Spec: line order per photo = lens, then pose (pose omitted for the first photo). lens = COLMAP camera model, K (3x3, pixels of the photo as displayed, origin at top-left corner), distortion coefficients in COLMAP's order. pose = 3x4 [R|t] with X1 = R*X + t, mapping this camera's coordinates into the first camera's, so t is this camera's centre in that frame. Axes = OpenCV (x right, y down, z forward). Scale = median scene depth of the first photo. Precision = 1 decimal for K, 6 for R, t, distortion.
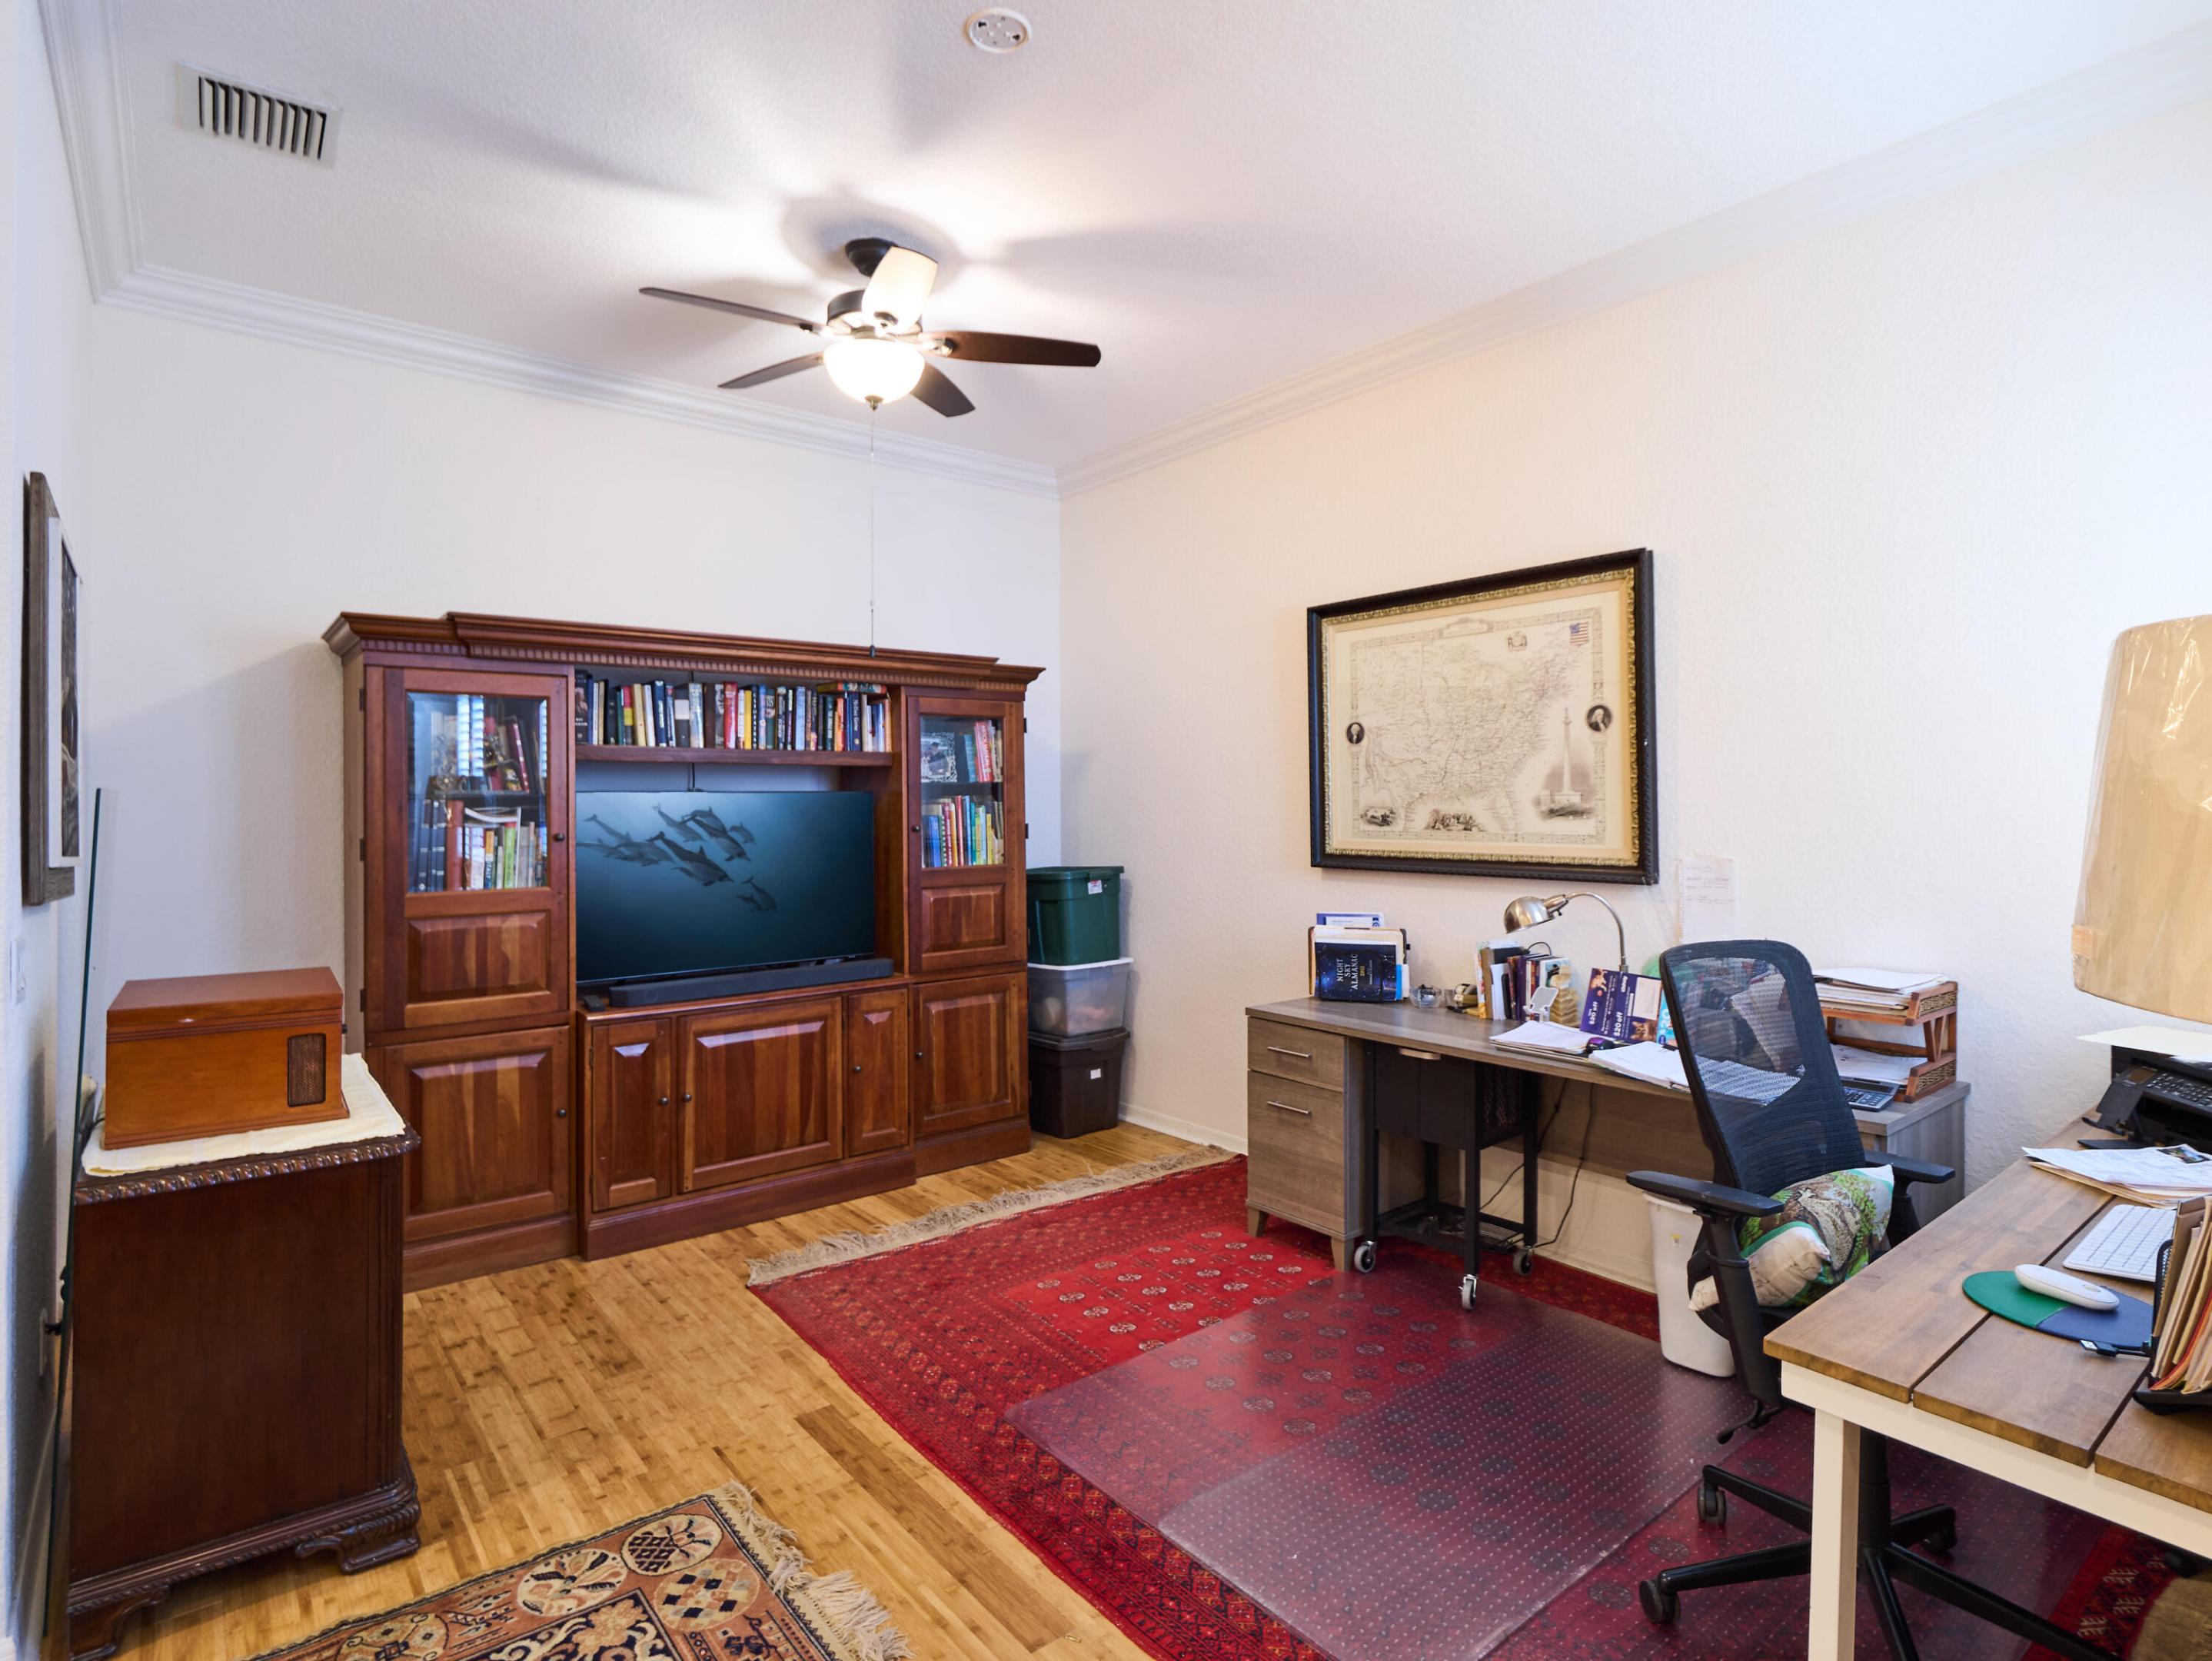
lens RADIAL K [[1147.9, 0, 1098.7], [0, 1147.9, 810.1], [0, 0, 1]] dist [-0.005171, -0.001296]
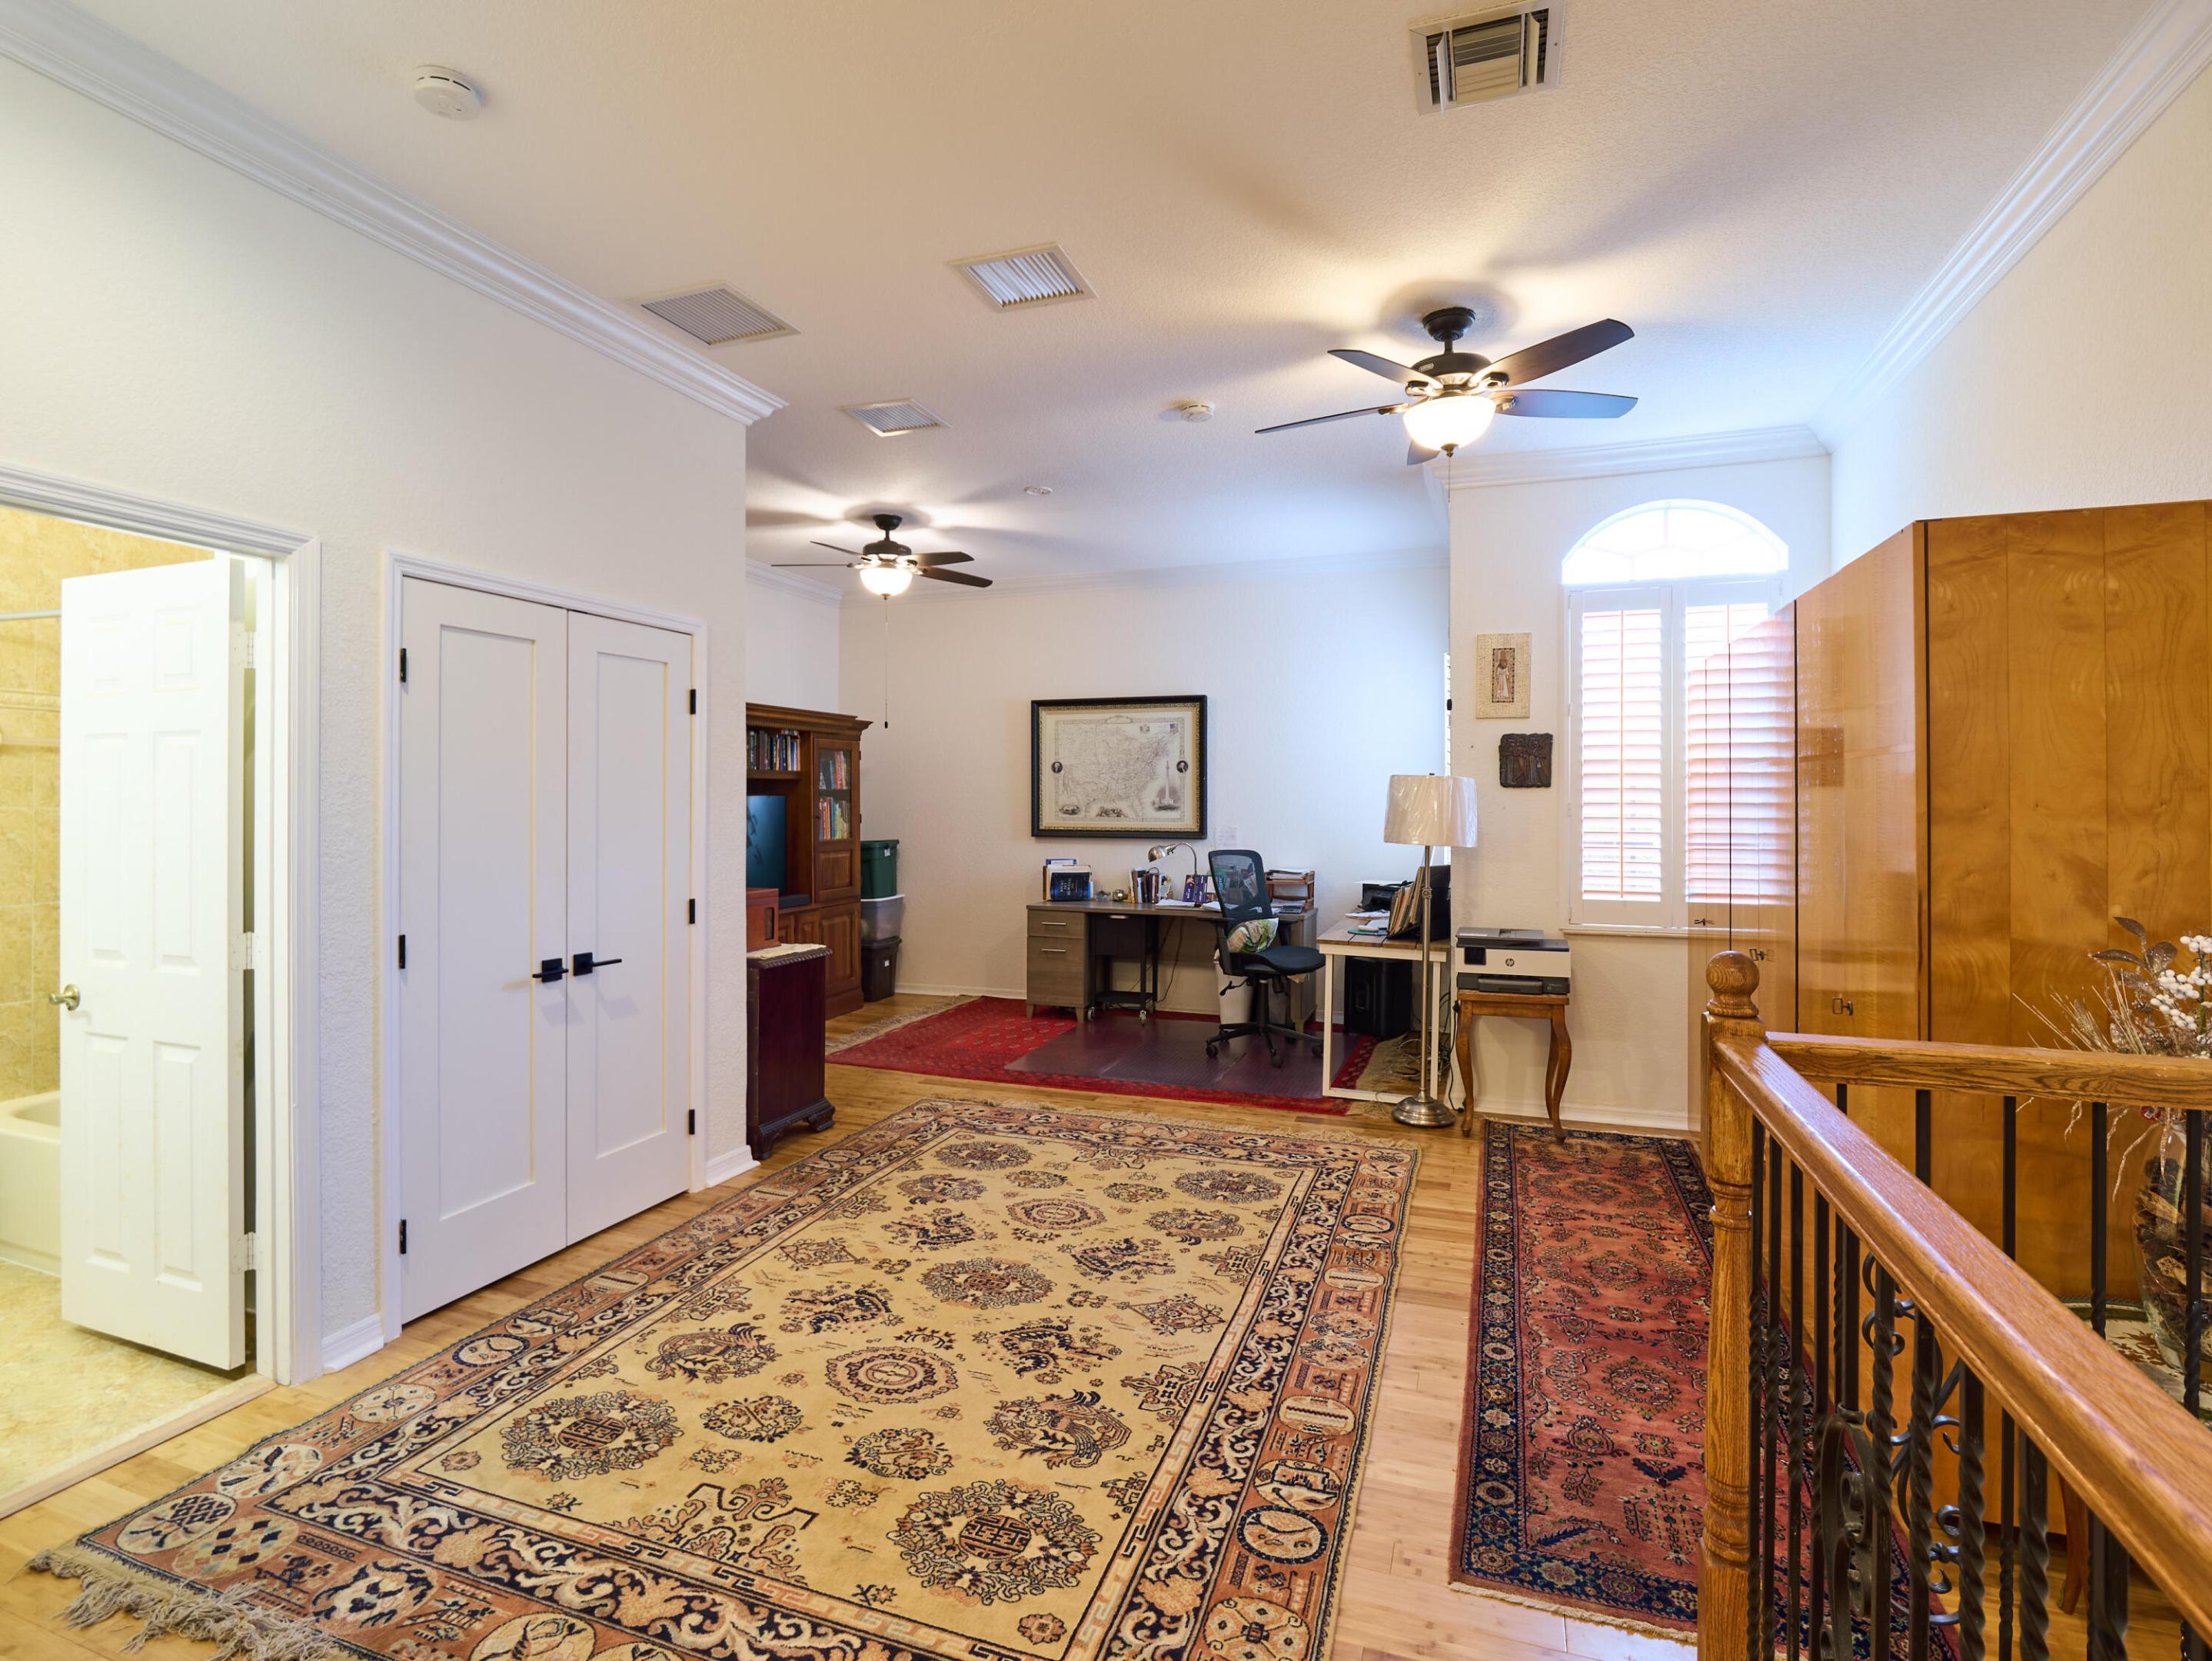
lens RADIAL K [[1081.9, 0, 1098.7], [0, 1081.9, 819.6], [0, 0, 1]] dist [0.000843, -0.000200]
pose [[0.851129, -0.002367, 0.524951, -0.729345], [-0.003648, 0.999939, 0.010425, 0.002622], [-0.524944, -0.010788, 0.851069, -0.645747]]
